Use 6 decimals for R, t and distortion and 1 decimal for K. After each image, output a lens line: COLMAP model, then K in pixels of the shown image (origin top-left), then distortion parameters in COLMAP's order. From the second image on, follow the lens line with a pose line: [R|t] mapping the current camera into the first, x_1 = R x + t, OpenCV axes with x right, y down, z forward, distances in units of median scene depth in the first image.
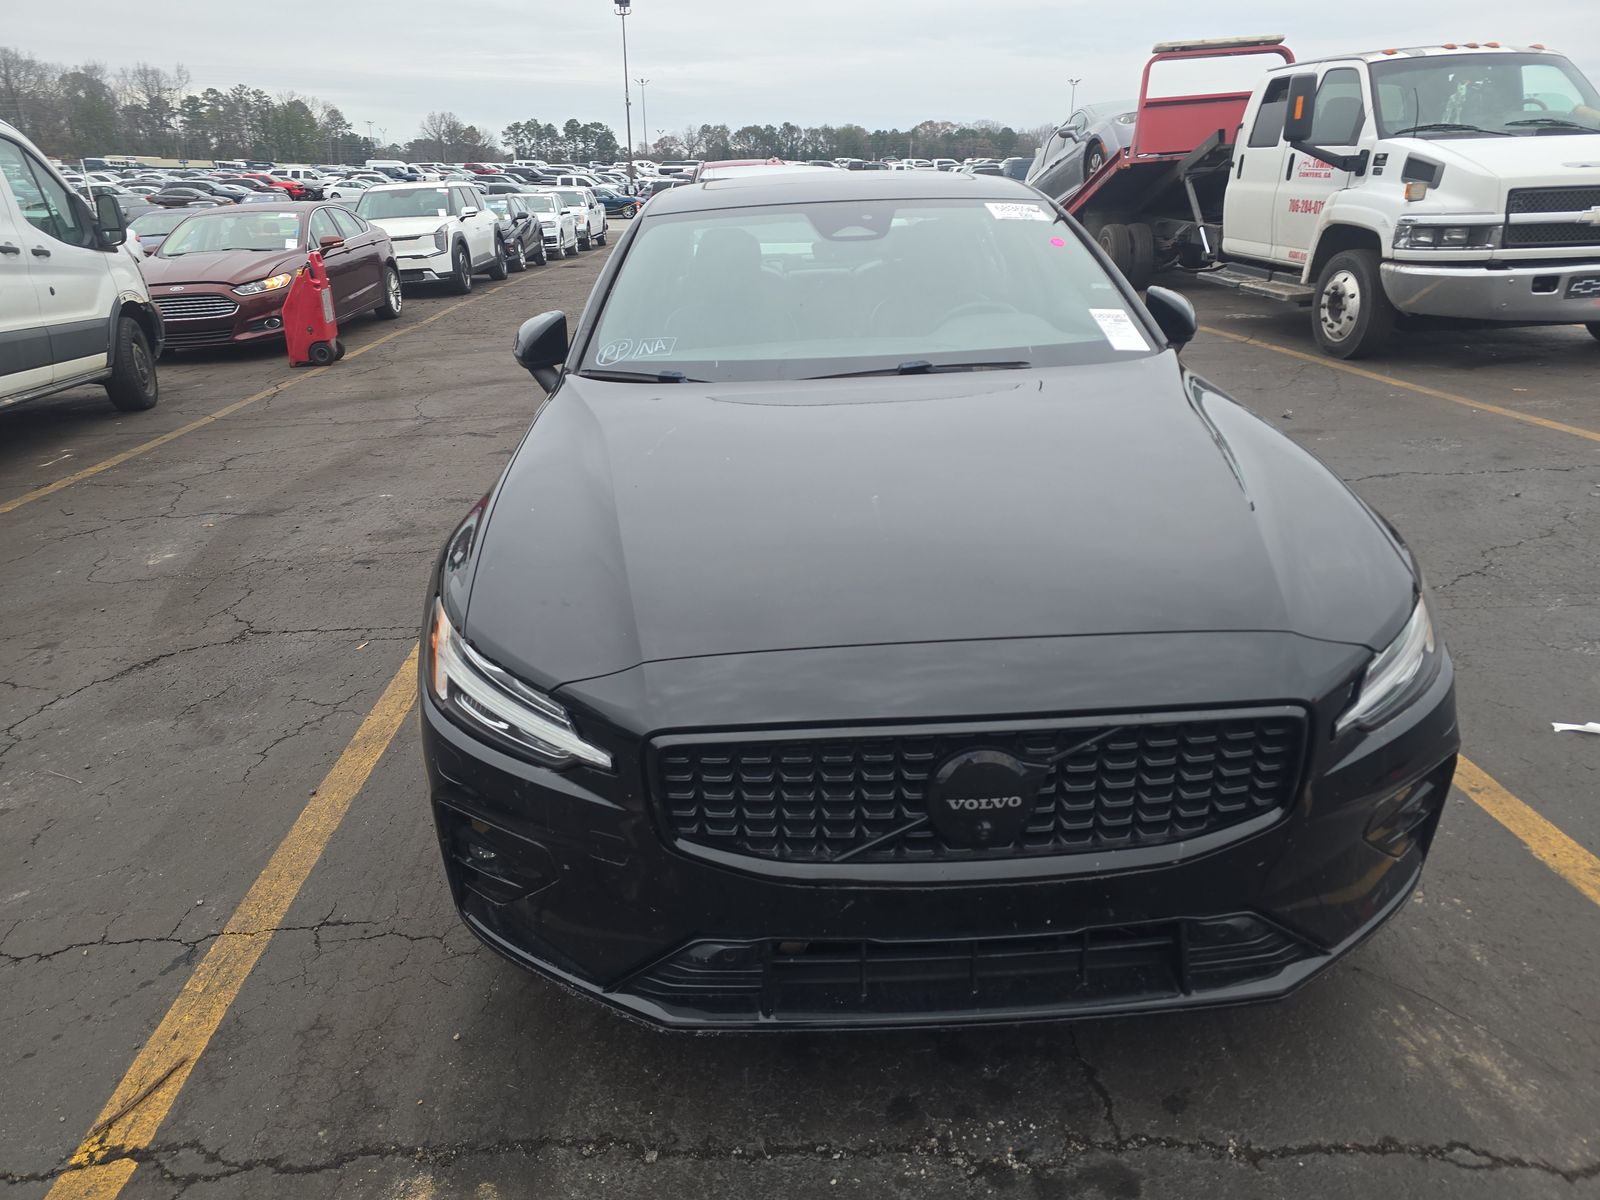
lens RADIAL K [[1079.6, 0, 800.0], [0, 1079.6, 600.0], [0, 0, 1]] dist [0.039007, -0.033390]
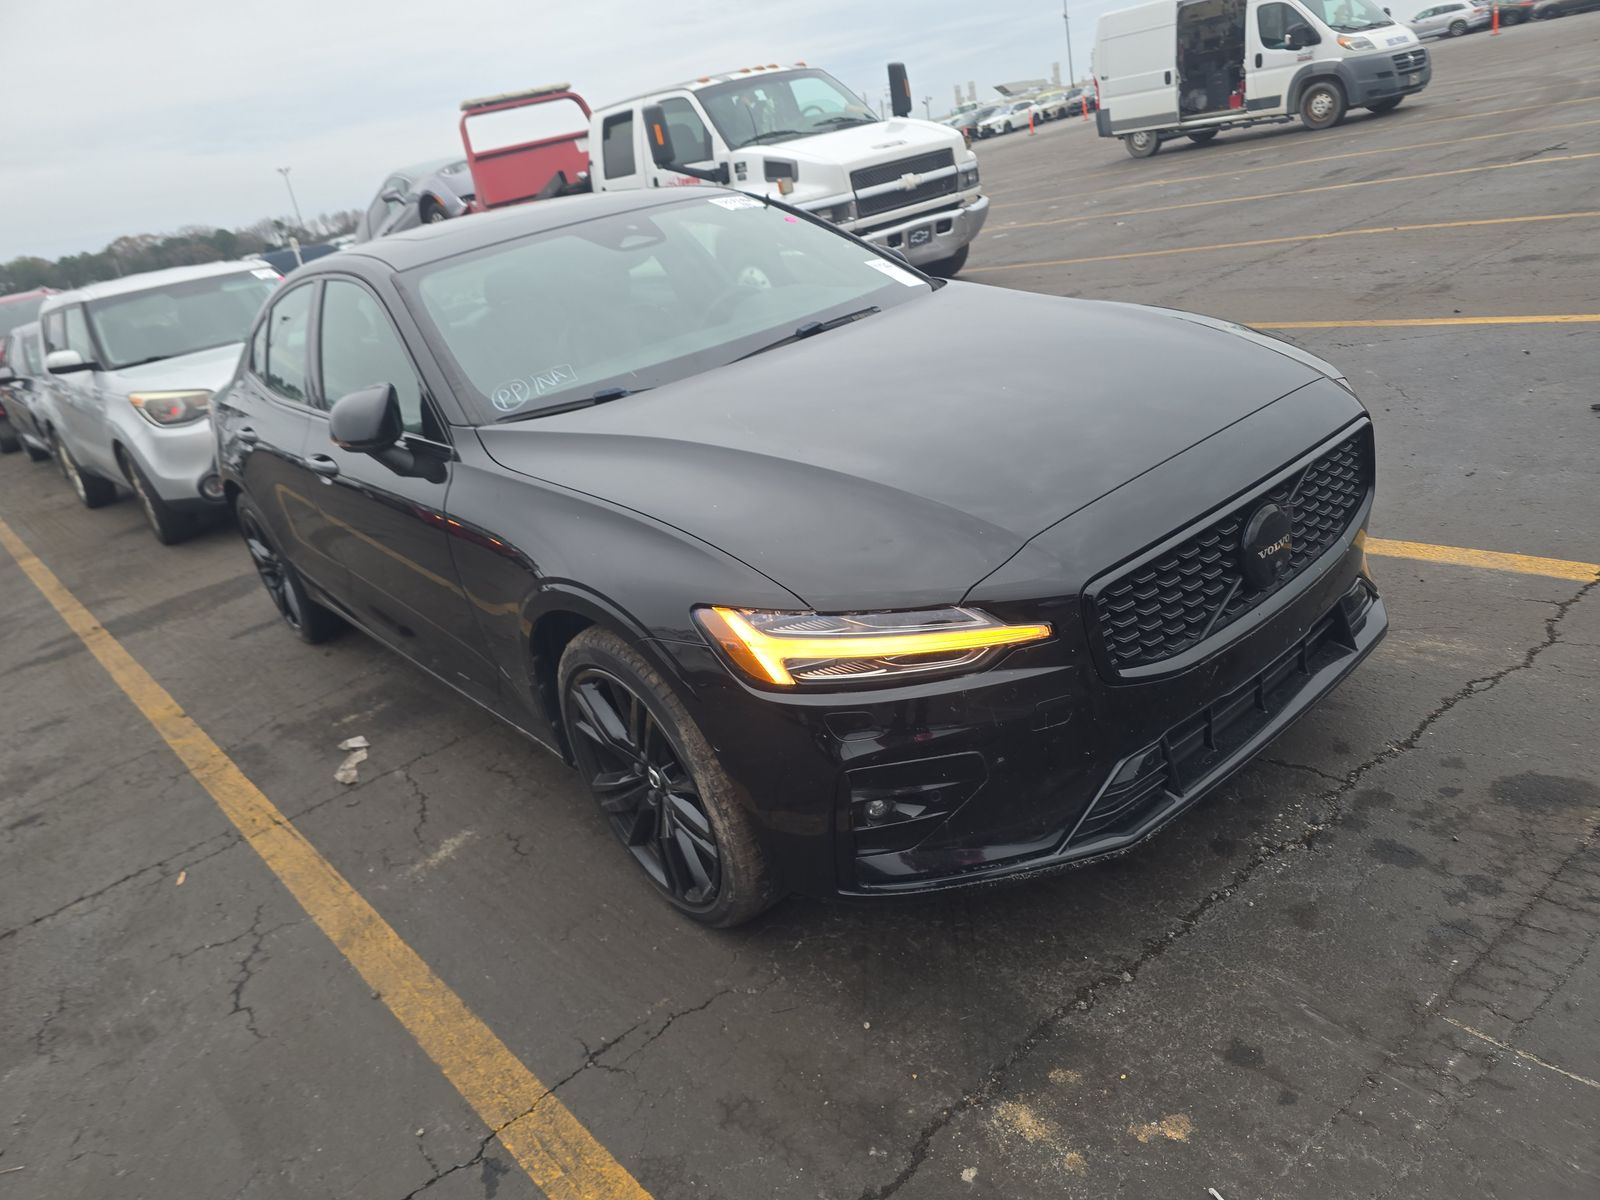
lens RADIAL K [[1094.4, 0, 806.2], [0, 1094.4, 608.2], [0, 0, 1]] dist [0.040850, -0.059675]
pose [[0.779696, -0.348444, 0.520251, -0.506570], [0.376287, 0.924840, 0.055484, -0.014754], [-0.500482, 0.152503, 0.852209, 0.086917]]
